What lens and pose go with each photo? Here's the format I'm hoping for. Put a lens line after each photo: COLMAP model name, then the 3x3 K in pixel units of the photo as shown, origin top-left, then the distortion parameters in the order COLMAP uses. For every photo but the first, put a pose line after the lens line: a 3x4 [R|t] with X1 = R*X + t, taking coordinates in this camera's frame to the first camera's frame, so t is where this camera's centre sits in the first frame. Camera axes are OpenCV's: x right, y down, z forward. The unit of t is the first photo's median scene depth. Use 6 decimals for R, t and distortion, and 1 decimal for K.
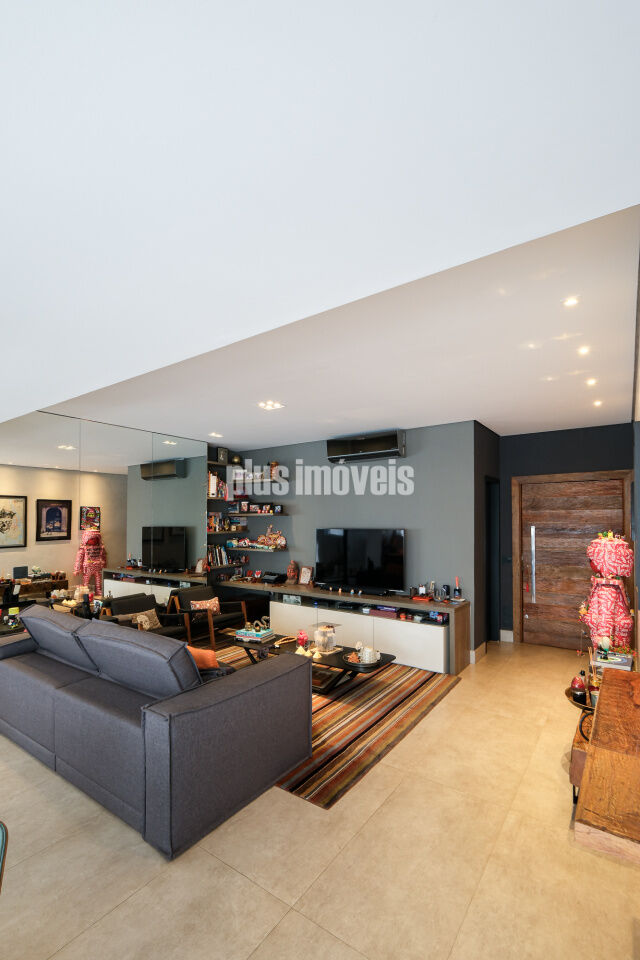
lens RADIAL K [[437.1, 0, 318.7], [0, 437.1, 518.2], [0, 0, 1]] dist [0.003033, 0.000376]
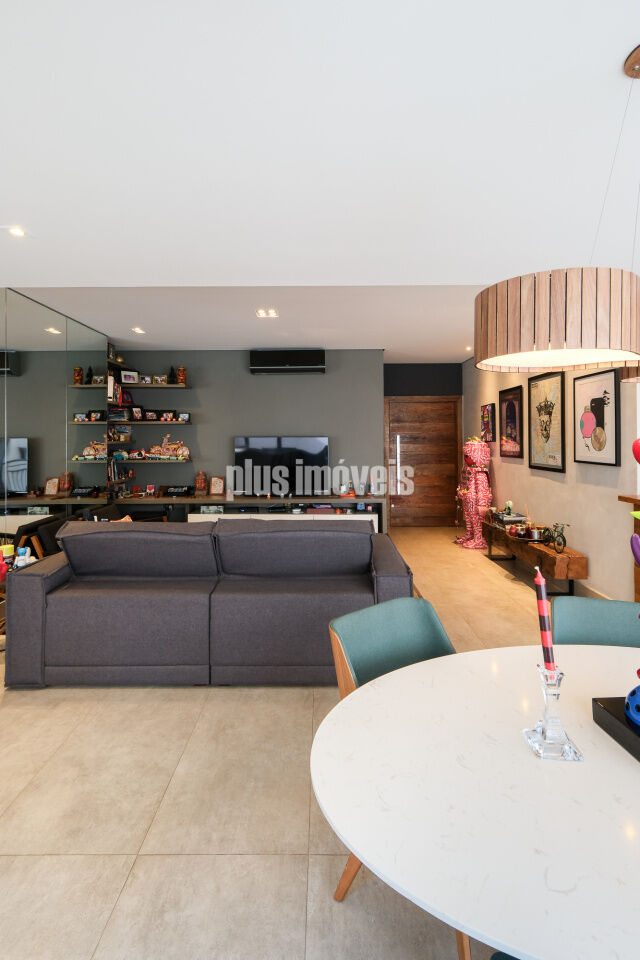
lens RADIAL K [[454.5, 0, 319.8], [0, 454.5, 438.4], [0, 0, 1]] dist [0.006802, 0.000558]
pose [[0.816829, 0.001587, 0.576878, -0.484253], [-0.001201, 0.999999, -0.001050, 0.029554], [-0.576879, 0.000165, 0.816829, 0.038248]]
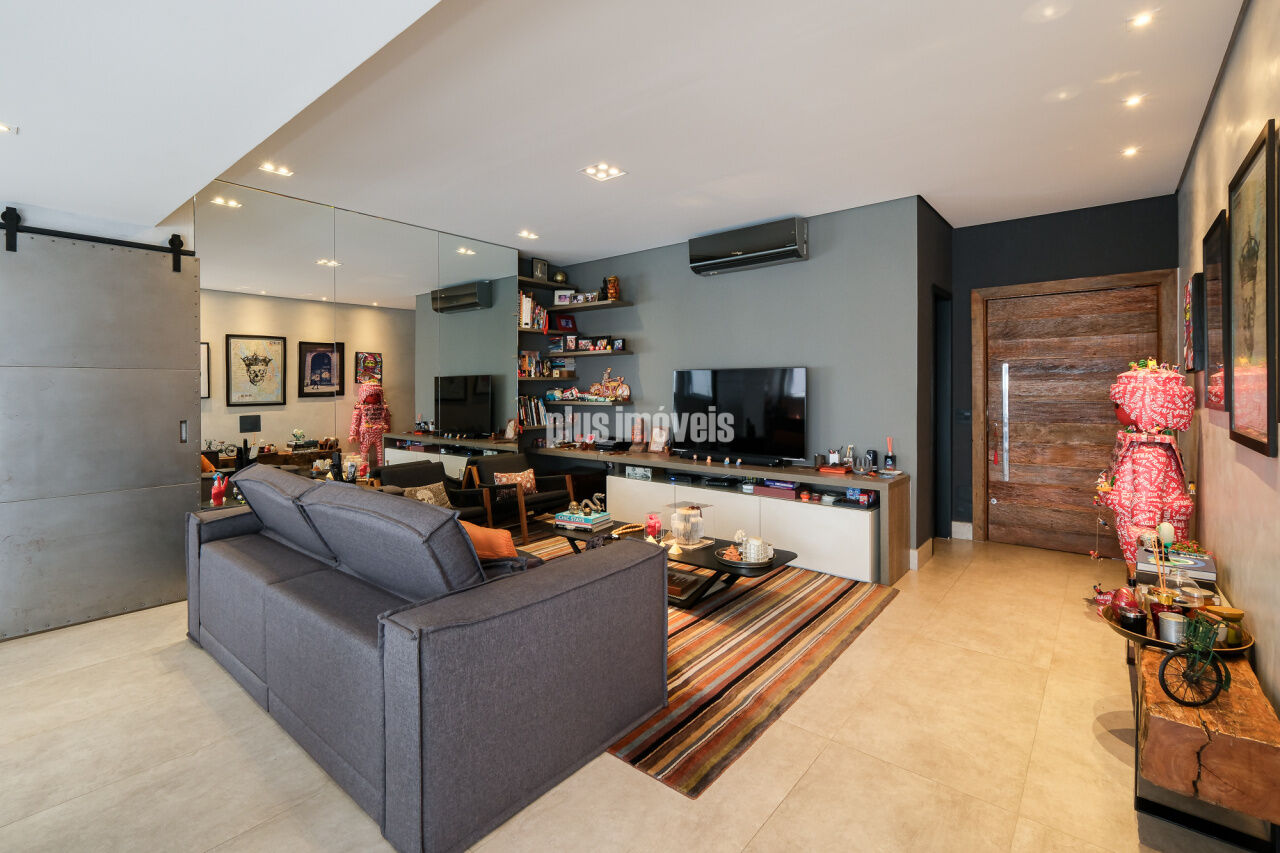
lens RADIAL K [[574.5, 0, 631.3], [0, 574.5, 390.4], [0, 0, 1]] dist [-0.002383, -0.000049]
pose [[0.996926, -0.001509, -0.078336, -0.001155], [0.002468, 0.999923, 0.012137, 0.047467], [0.078312, -0.012293, 0.996853, 0.102478]]
